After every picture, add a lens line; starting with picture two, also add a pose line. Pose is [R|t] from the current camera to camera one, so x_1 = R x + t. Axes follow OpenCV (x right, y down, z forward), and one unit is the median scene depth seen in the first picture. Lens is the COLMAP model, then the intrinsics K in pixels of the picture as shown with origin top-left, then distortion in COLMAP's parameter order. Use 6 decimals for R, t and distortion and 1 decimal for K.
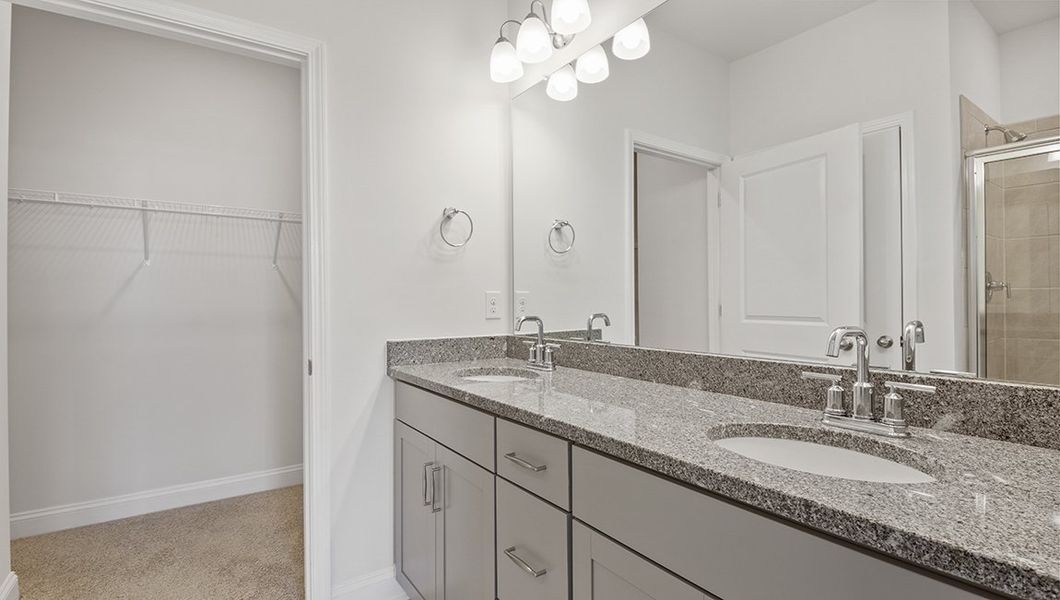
lens RADIAL K [[543.0, 0, 529.8], [0, 543.0, 297.7], [0, 0, 1]] dist [-0.002819, -0.000506]
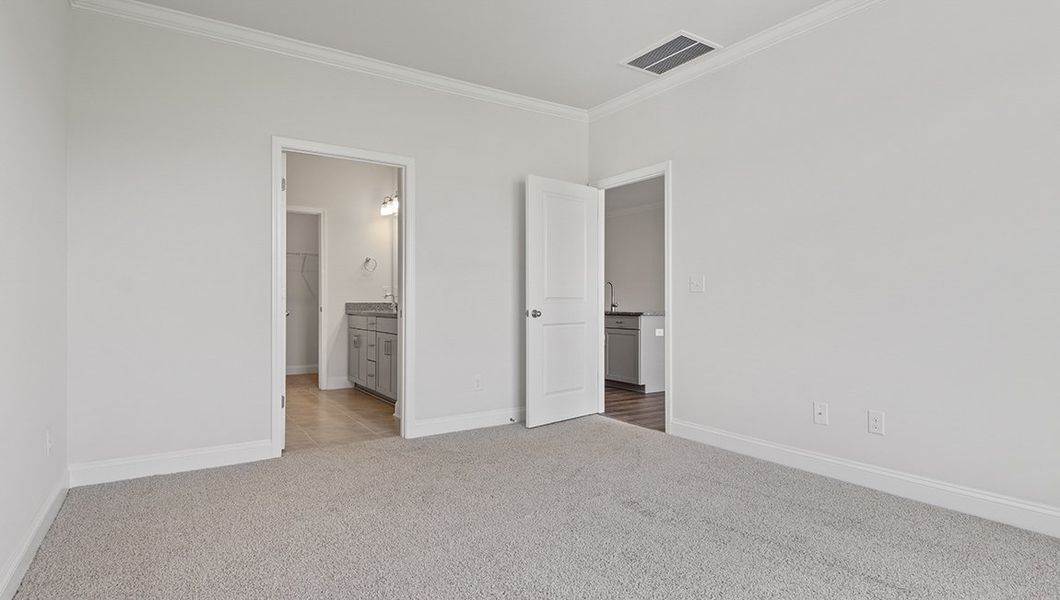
lens RADIAL K [[543.0, 0, 522.2], [0, 543.0, 297.3], [0, 0, 1]] dist [-0.002819, -0.000506]
pose [[0.999918, 0.003268, -0.012373, 0.691023], [-0.003303, 0.999991, -0.002779, 0.050280], [0.012364, 0.002819, 0.999920, -1.838897]]
